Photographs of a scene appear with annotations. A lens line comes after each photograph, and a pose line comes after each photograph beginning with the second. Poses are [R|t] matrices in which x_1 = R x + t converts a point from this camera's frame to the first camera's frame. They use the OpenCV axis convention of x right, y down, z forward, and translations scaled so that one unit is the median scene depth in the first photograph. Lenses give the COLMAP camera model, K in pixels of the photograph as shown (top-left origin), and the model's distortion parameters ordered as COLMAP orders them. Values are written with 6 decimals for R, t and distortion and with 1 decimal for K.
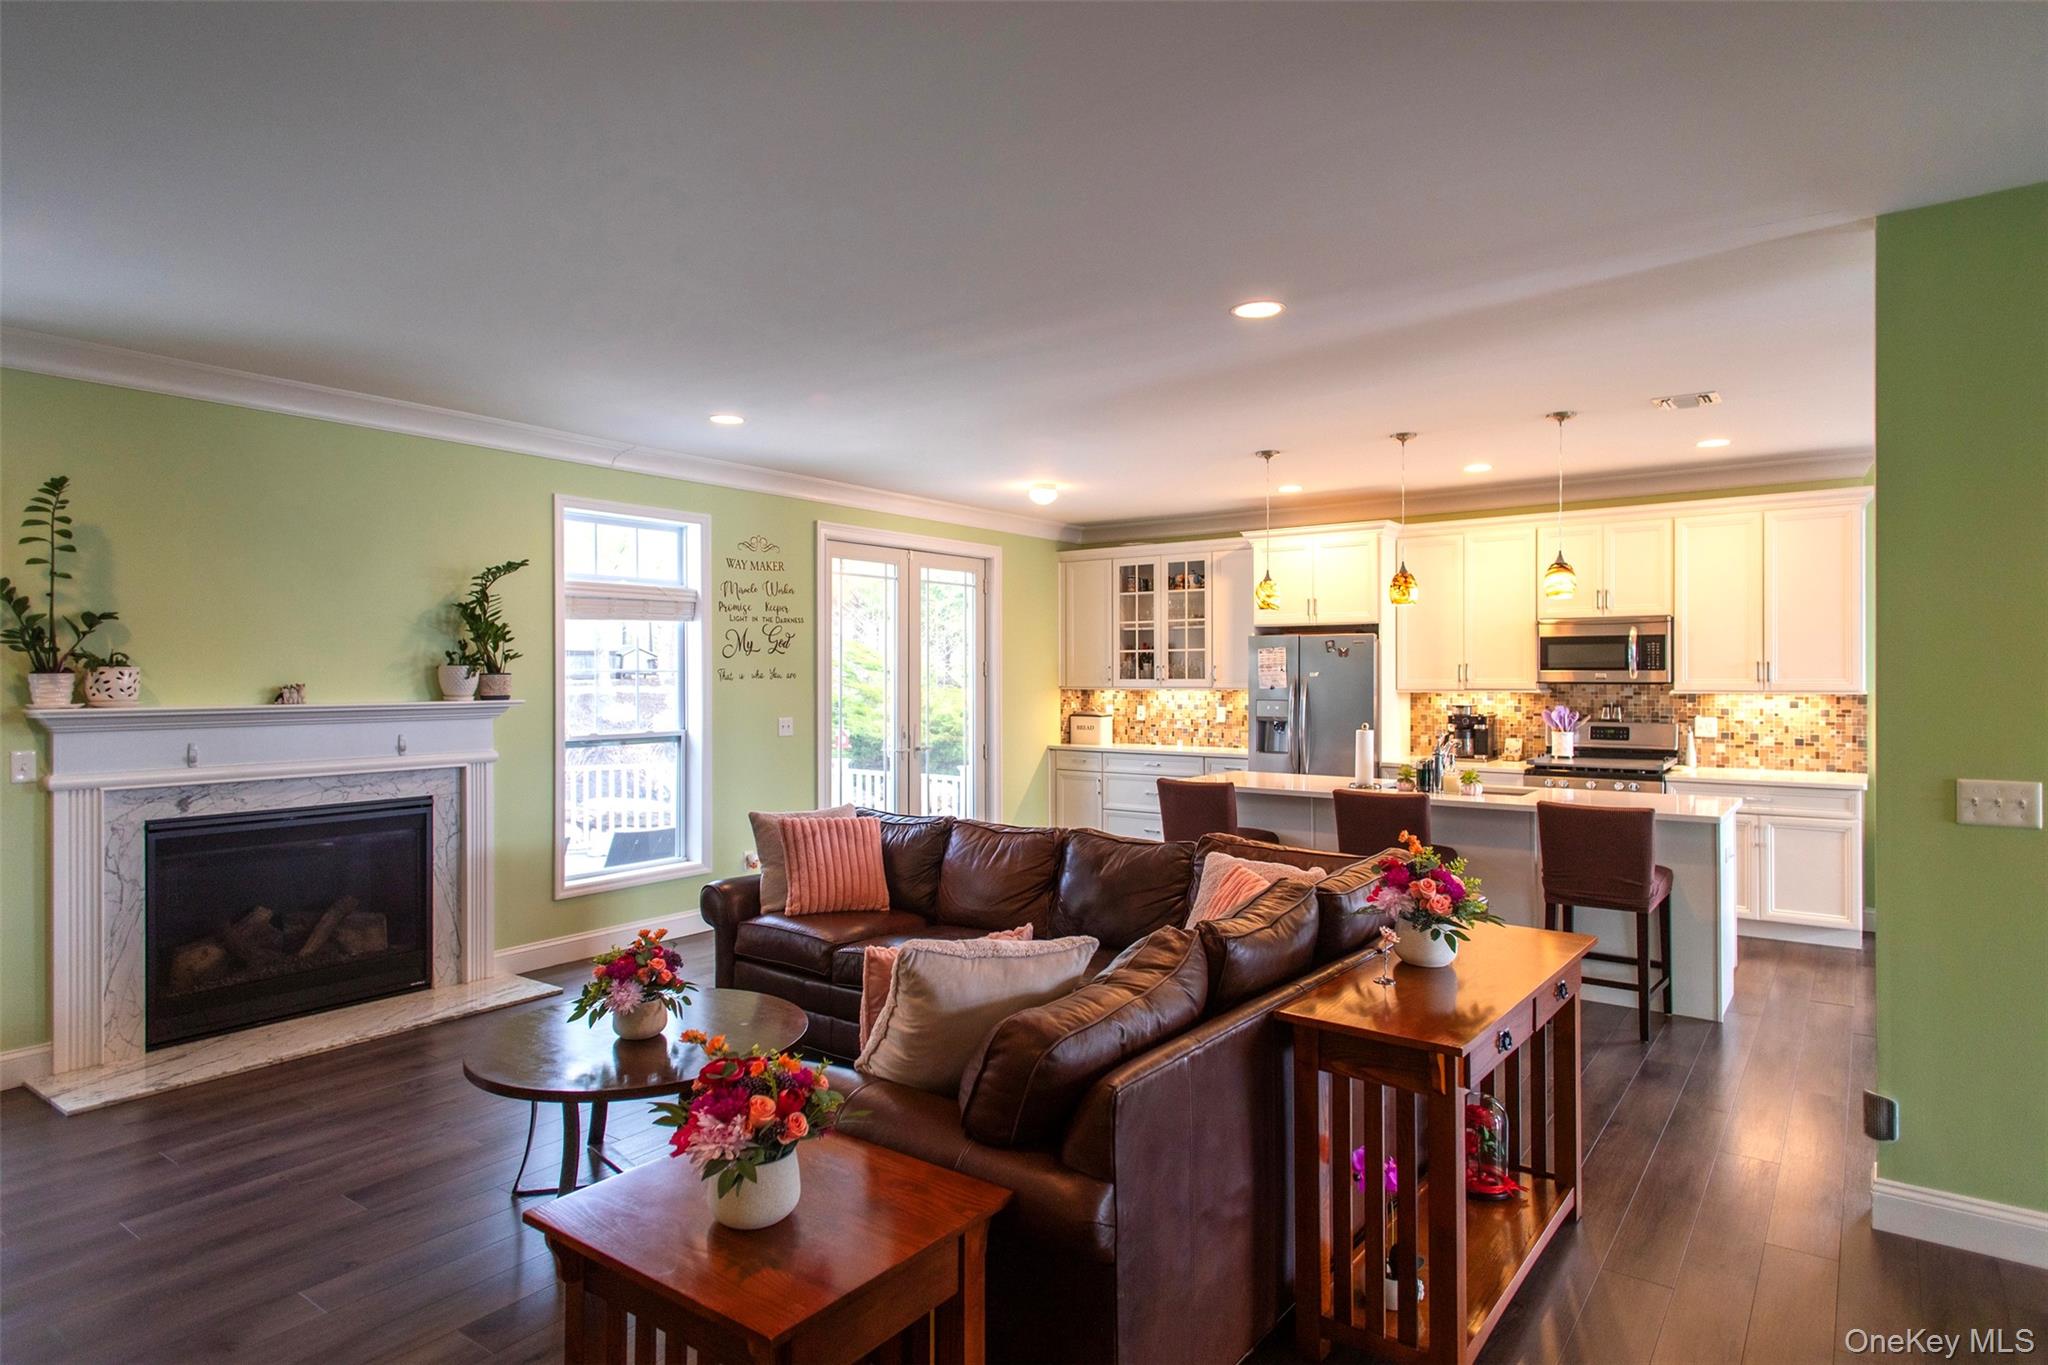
lens RADIAL K [[1164.9, 0, 1007.0], [0, 1164.9, 676.3], [0, 0, 1]] dist [0.024314, -0.005756]
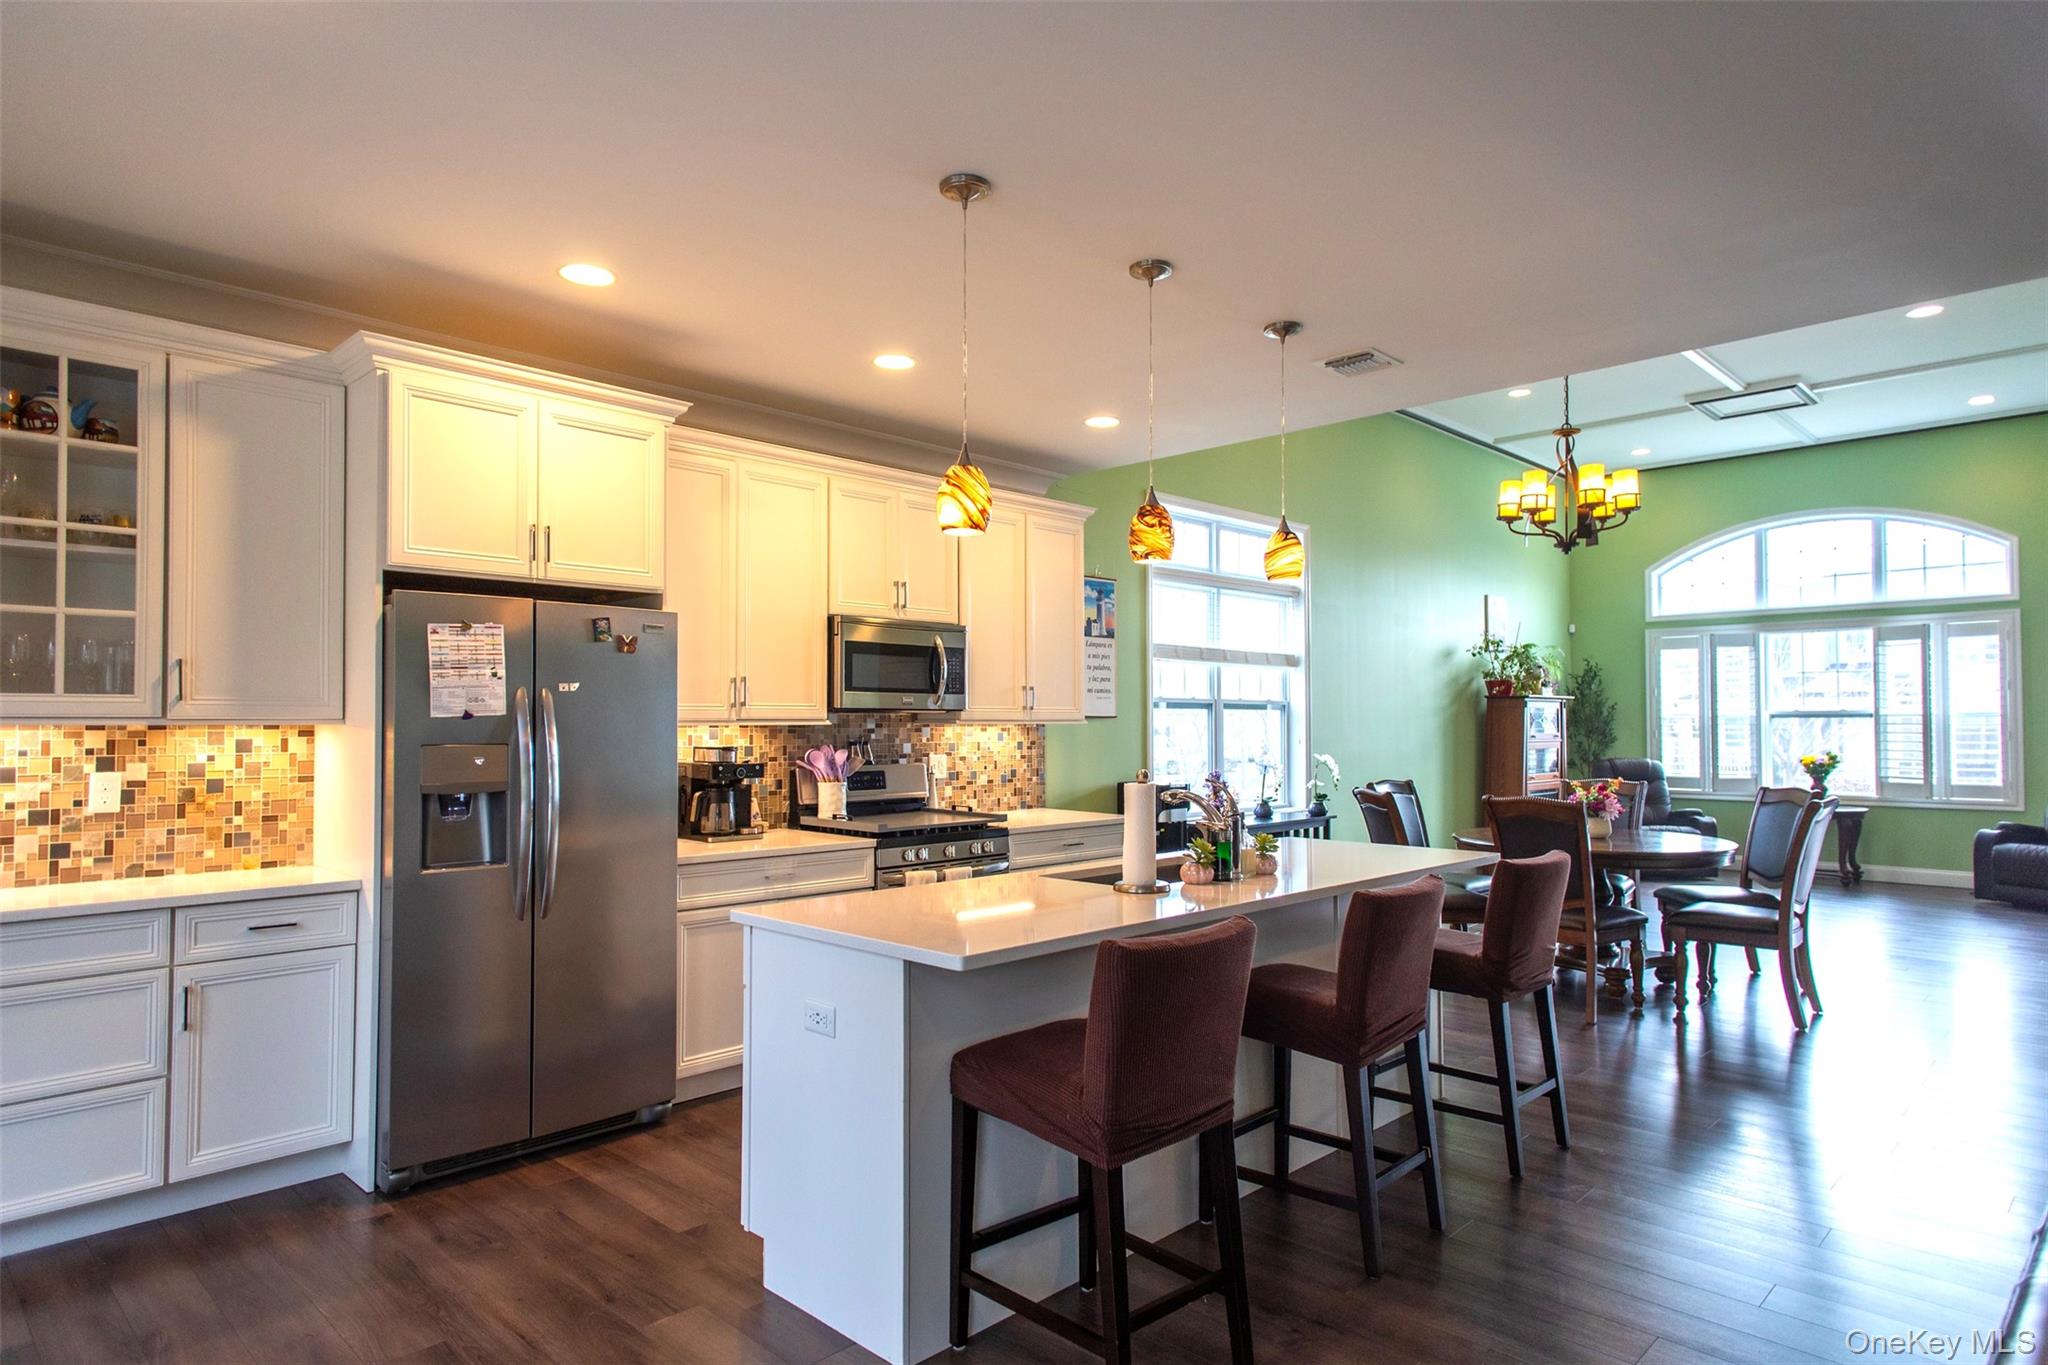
lens RADIAL K [[1164.9, 0, 1036.9], [0, 1164.9, 695.1], [0, 0, 1]] dist [0.024314, -0.005756]
pose [[0.126975, 0.028307, 0.991502, -0.188556], [0.004515, 0.999566, -0.029116, 0.017069], [-0.991896, 0.008174, 0.126792, 0.798897]]
